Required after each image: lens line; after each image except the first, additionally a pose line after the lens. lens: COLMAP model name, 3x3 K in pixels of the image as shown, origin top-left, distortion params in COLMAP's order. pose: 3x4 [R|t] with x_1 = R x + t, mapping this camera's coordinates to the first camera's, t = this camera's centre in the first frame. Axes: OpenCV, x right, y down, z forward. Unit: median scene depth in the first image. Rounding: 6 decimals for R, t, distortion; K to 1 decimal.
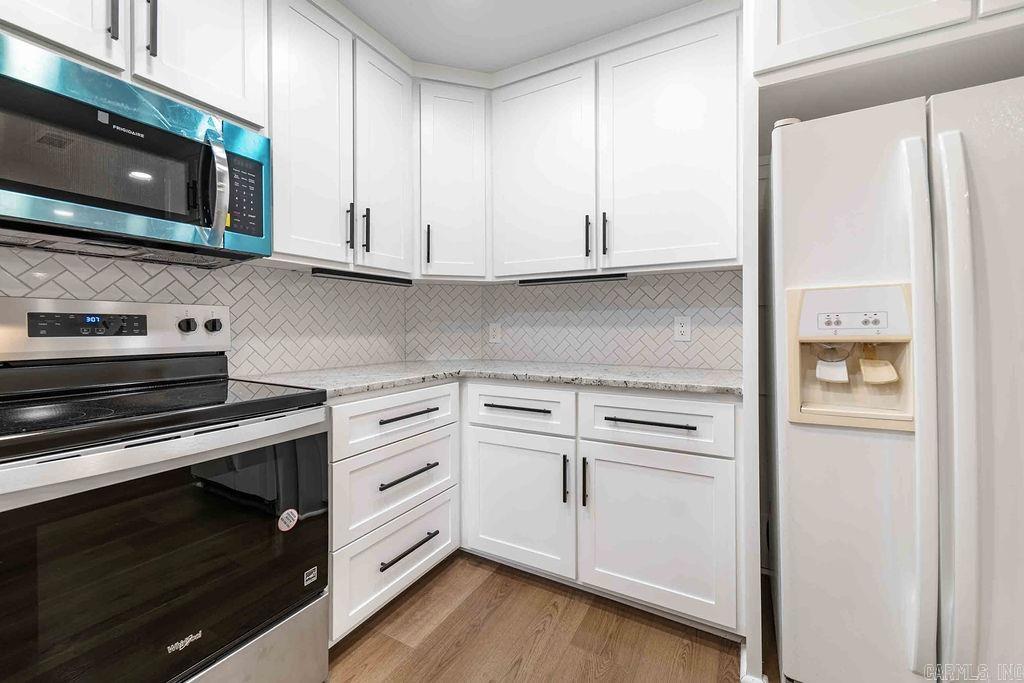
lens RADIAL K [[418.3, 0, 510.2], [0, 418.3, 328.3], [0, 0, 1]] dist [0.003605, -0.000512]
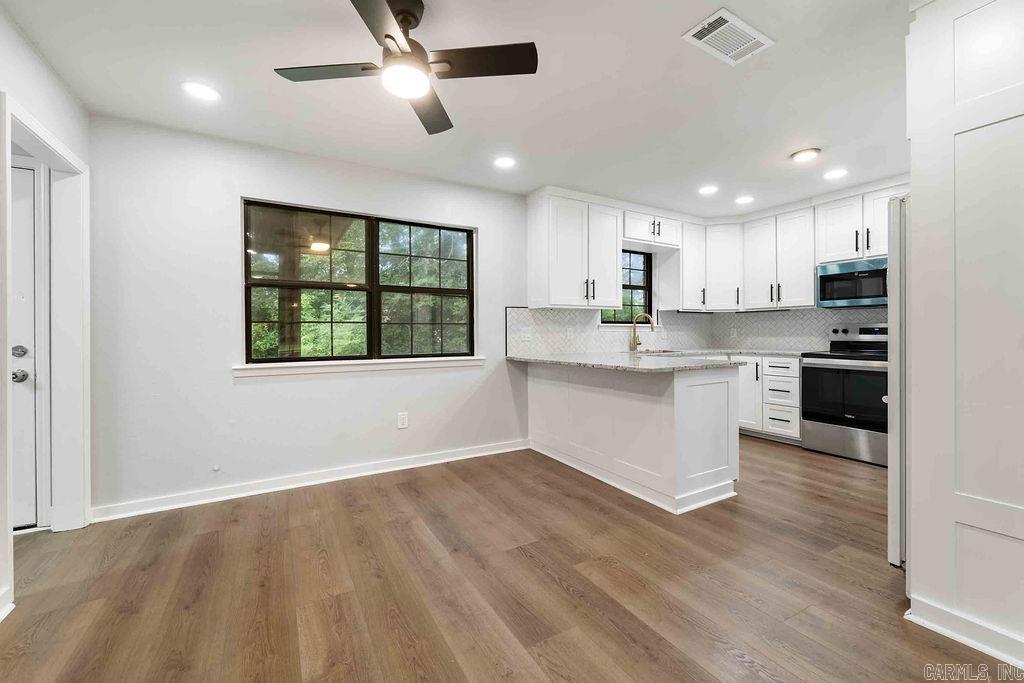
lens RADIAL K [[418.3, 0, 512.3], [0, 418.3, 333.2], [0, 0, 1]] dist [0.003605, -0.000512]
pose [[-0.517227, 0.006437, -0.855824, 2.550974], [0.005291, 0.999977, 0.004323, -0.016688], [0.855832, -0.002292, -0.517249, 0.234613]]
